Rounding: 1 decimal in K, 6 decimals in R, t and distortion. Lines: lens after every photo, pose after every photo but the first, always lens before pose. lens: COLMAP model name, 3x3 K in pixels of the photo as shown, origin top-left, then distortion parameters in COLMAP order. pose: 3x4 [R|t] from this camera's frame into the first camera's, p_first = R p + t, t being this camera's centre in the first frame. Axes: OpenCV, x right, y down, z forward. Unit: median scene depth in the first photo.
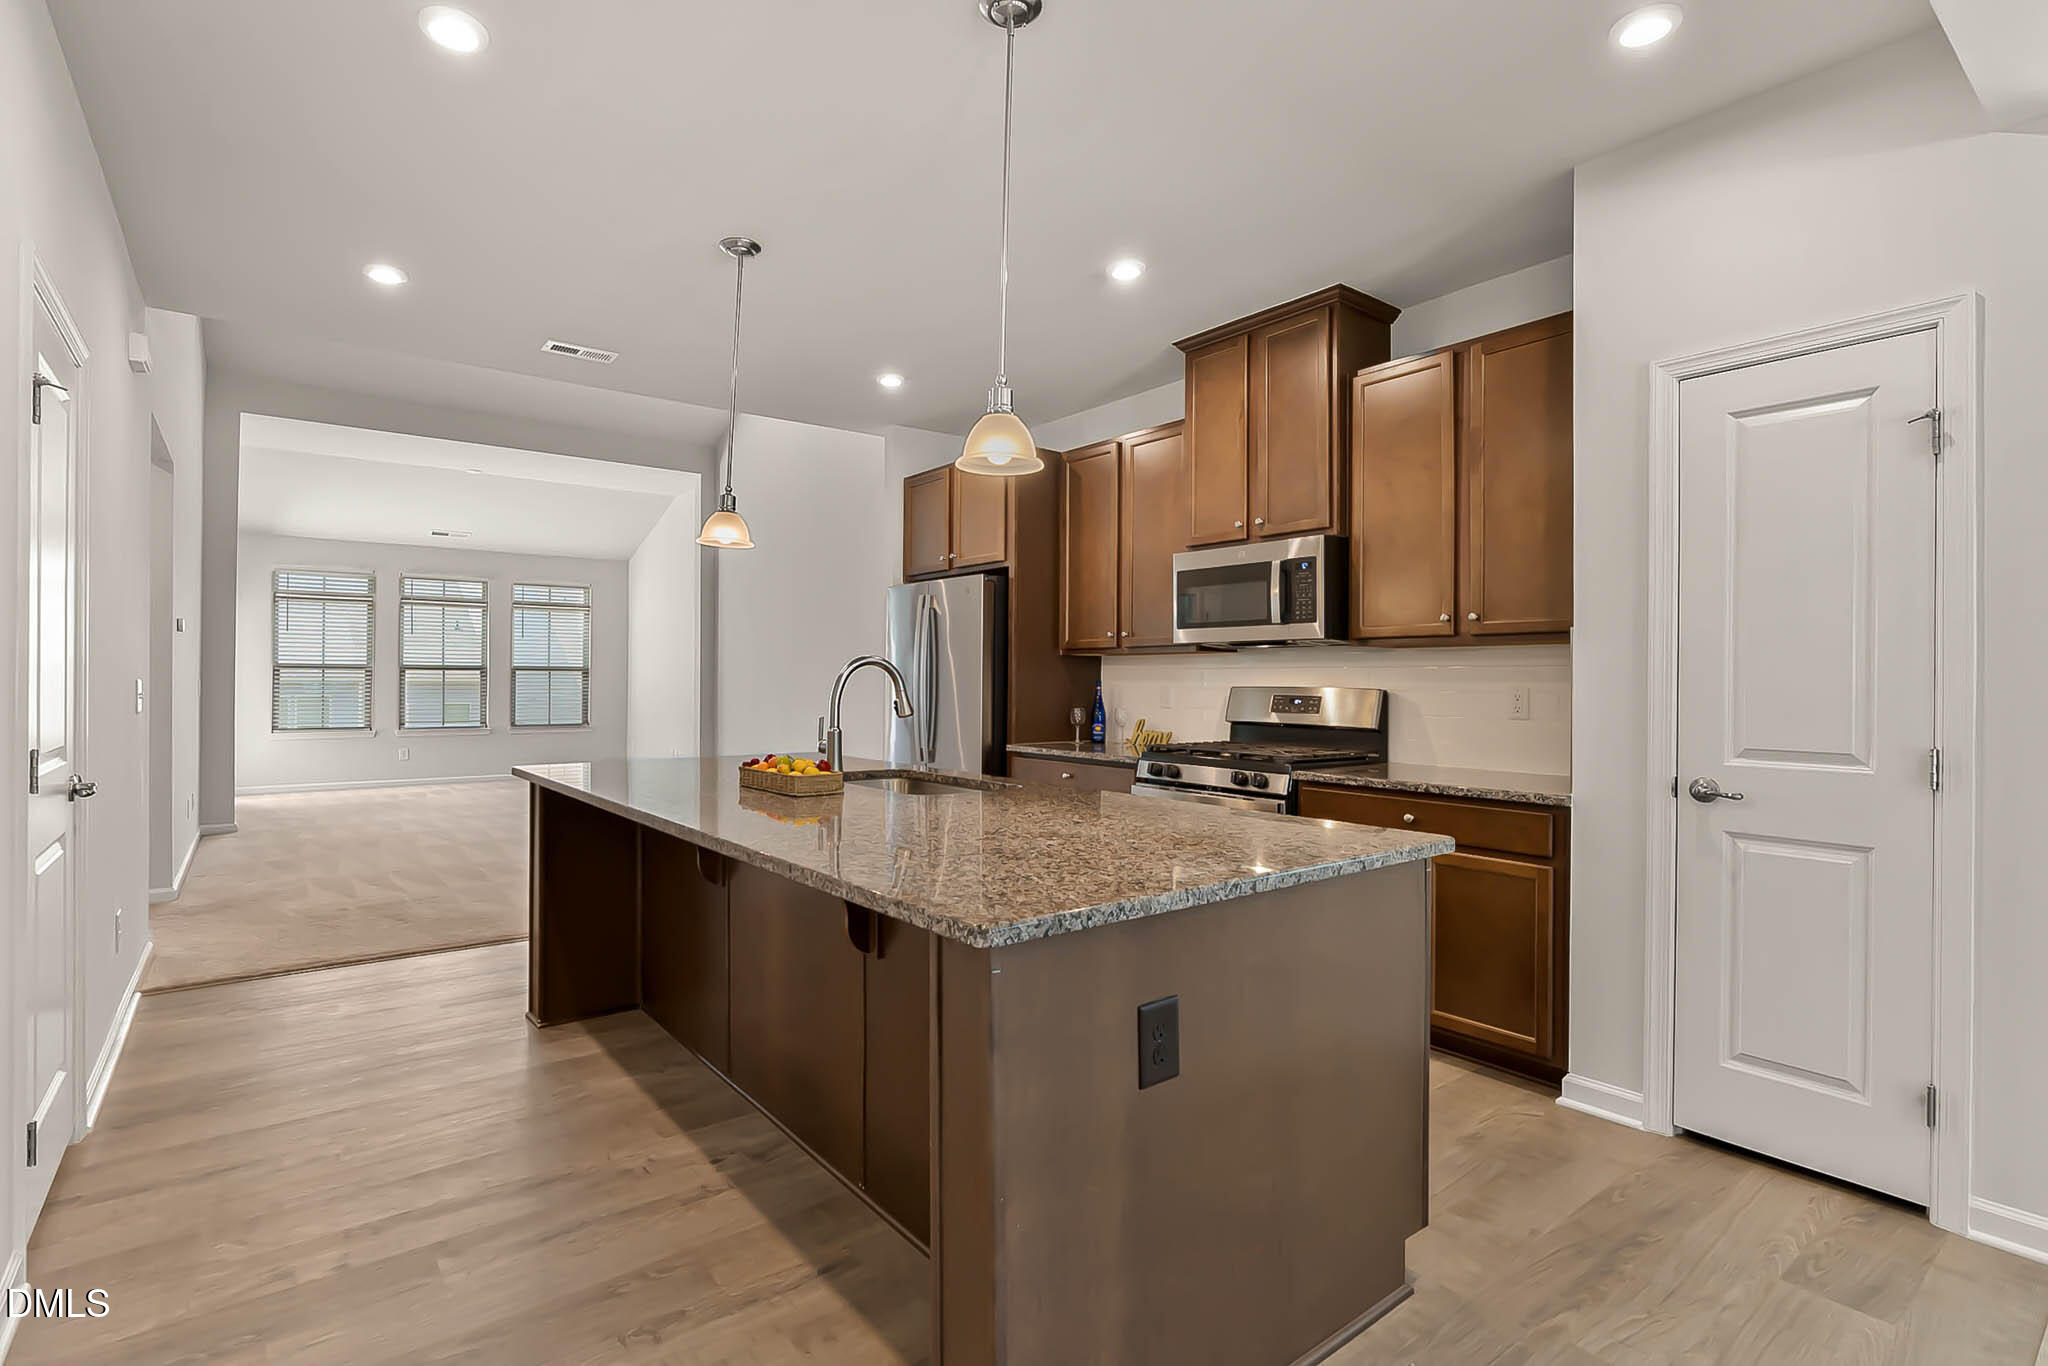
lens RADIAL K [[983.1, 0, 1024.0], [0, 983.1, 683.0], [0, 0, 1]] dist [-0.002613, -0.000296]
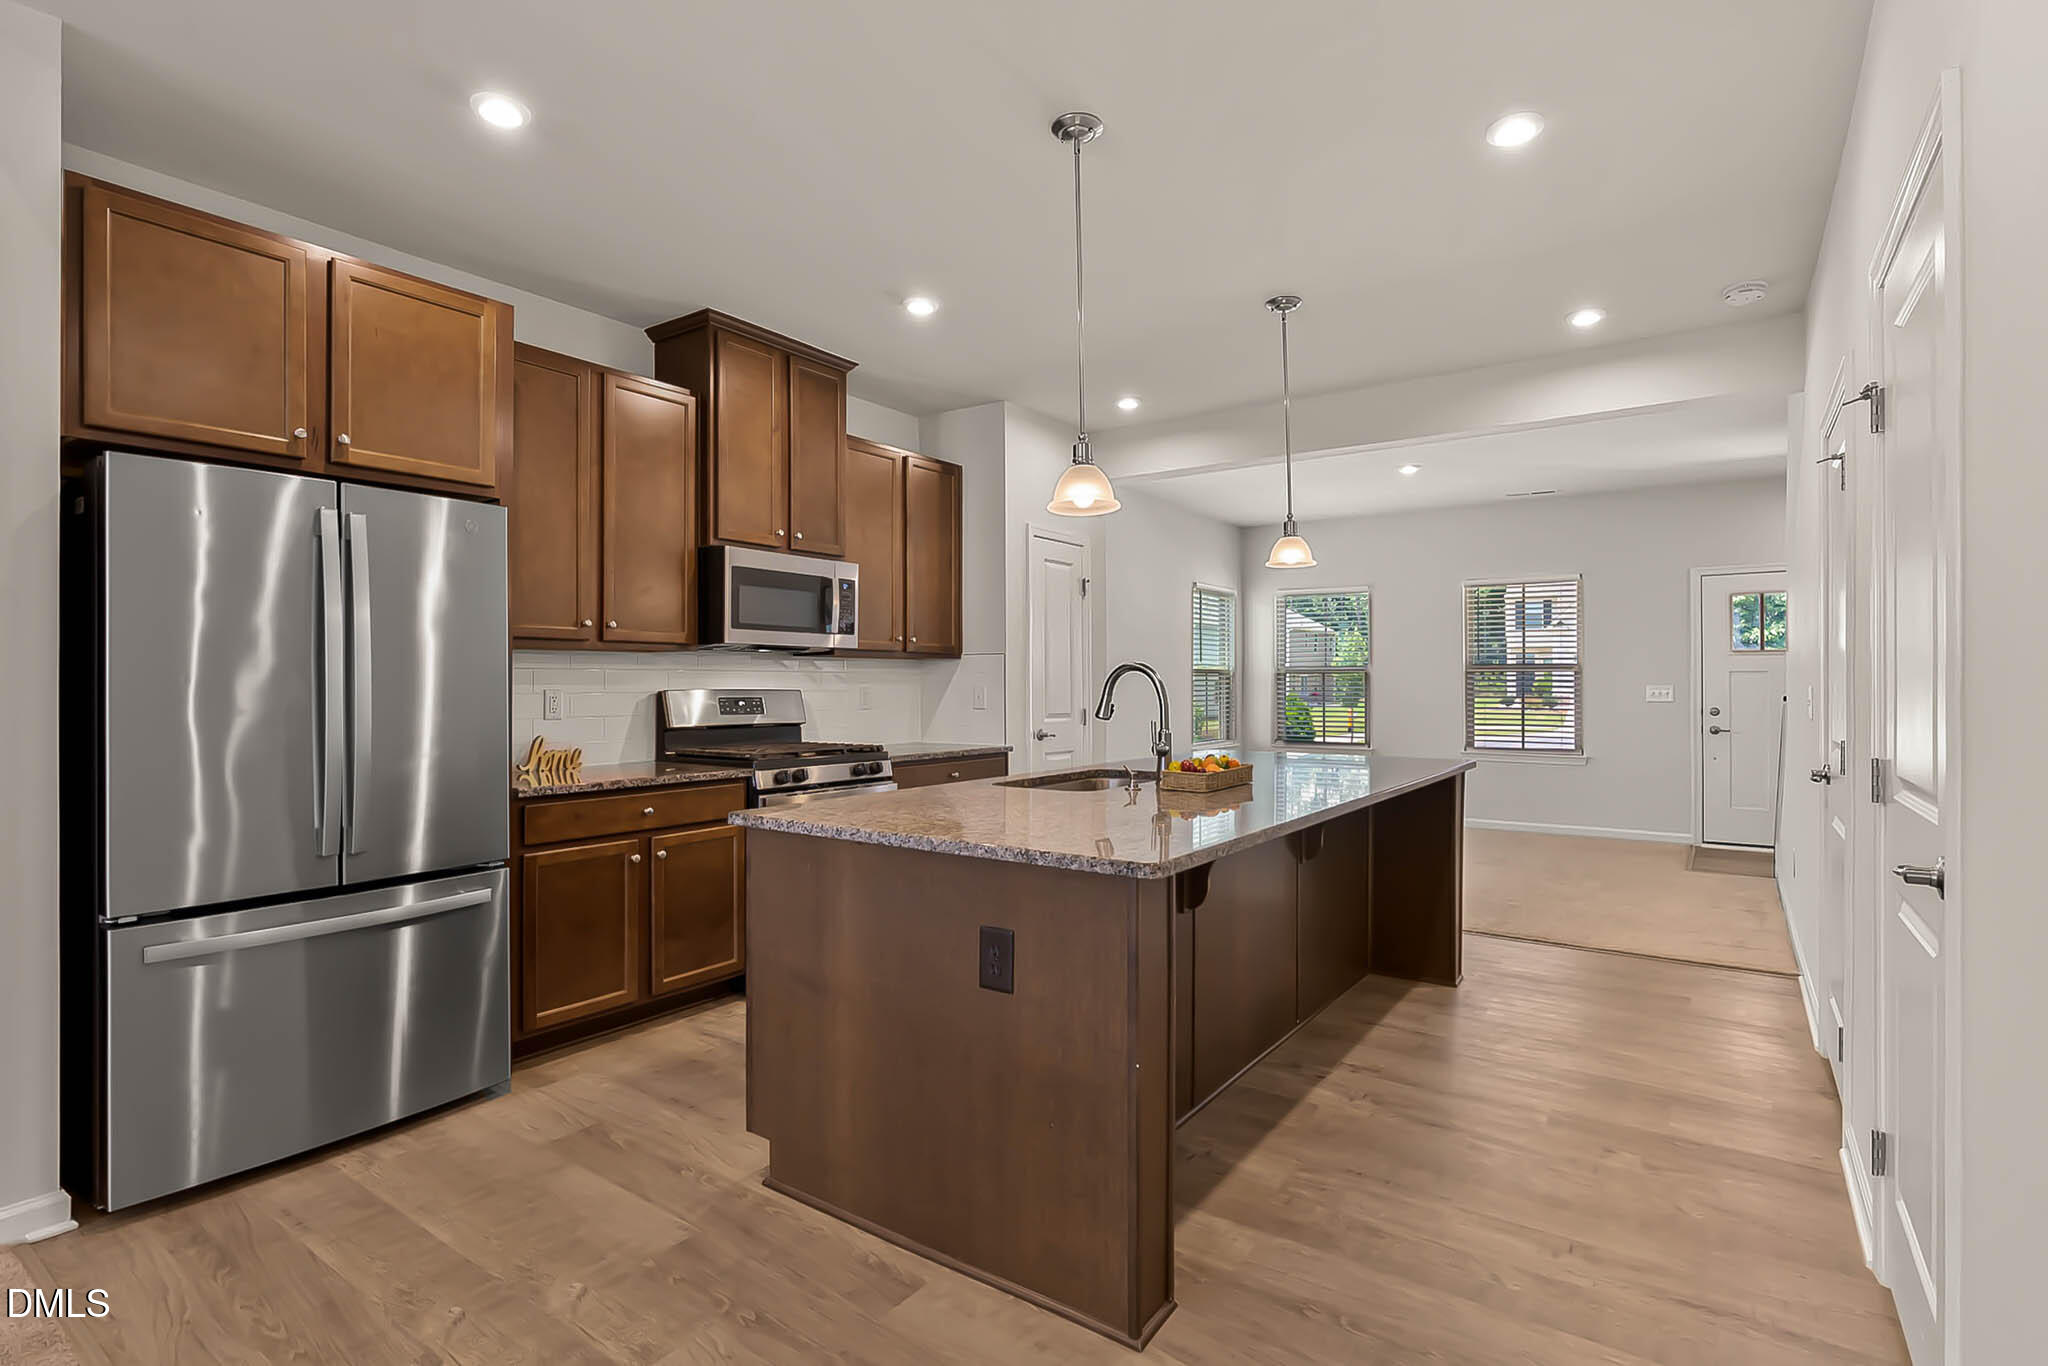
lens RADIAL K [[983.1, 0, 1024.0], [0, 983.1, 683.0], [0, 0, 1]] dist [-0.002613, -0.000296]
pose [[-0.286727, -0.006851, 0.957988, -1.136219], [0.000916, 0.999972, 0.007425, -0.014398], [-0.958012, 0.003006, -0.286712, 1.401704]]
